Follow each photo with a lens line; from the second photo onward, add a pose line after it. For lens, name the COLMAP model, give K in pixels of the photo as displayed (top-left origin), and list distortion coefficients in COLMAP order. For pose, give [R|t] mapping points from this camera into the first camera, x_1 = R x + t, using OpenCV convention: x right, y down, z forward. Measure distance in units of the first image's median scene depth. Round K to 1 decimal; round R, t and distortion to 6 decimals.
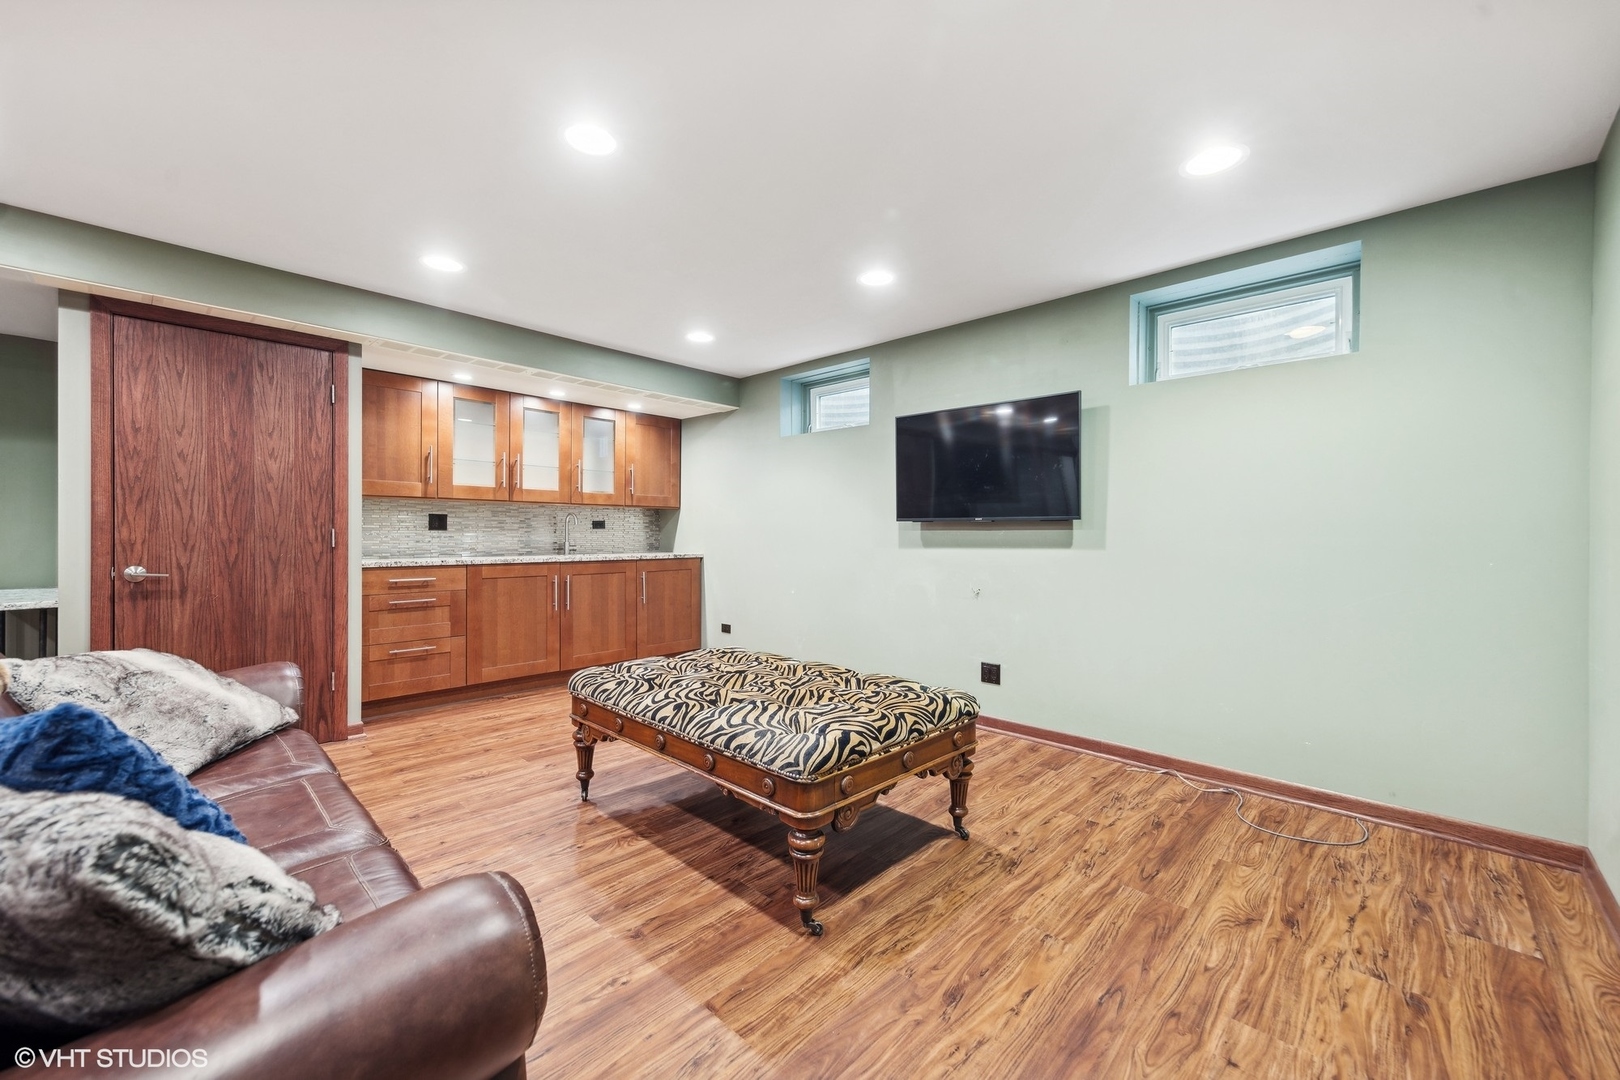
lens RADIAL K [[638.7, 0, 814.9], [0, 638.7, 537.8], [0, 0, 1]] dist [0.007823, 0.000077]
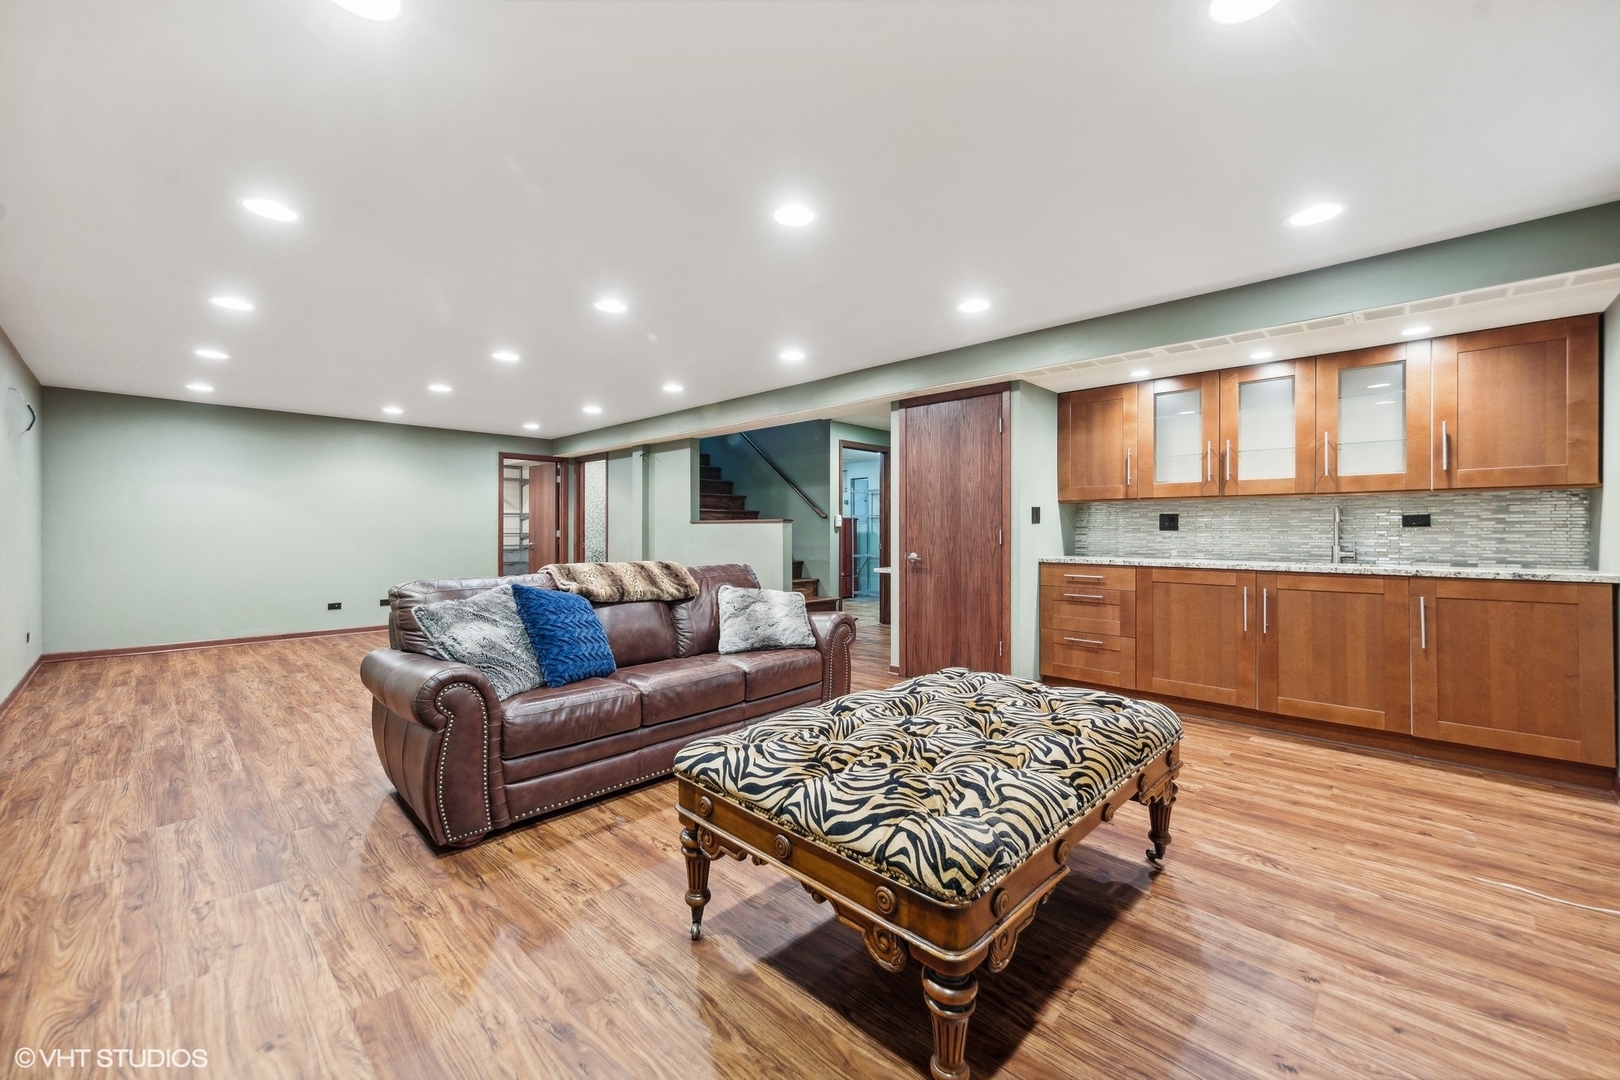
lens RADIAL K [[638.7, 0, 815.6], [0, 638.7, 530.8], [0, 0, 1]] dist [0.007823, 0.000077]
pose [[-0.007537, -0.003414, -0.999966, 0.452936], [-0.008294, 0.999960, -0.003352, -0.004273], [0.999937, 0.008269, -0.007565, 0.540415]]
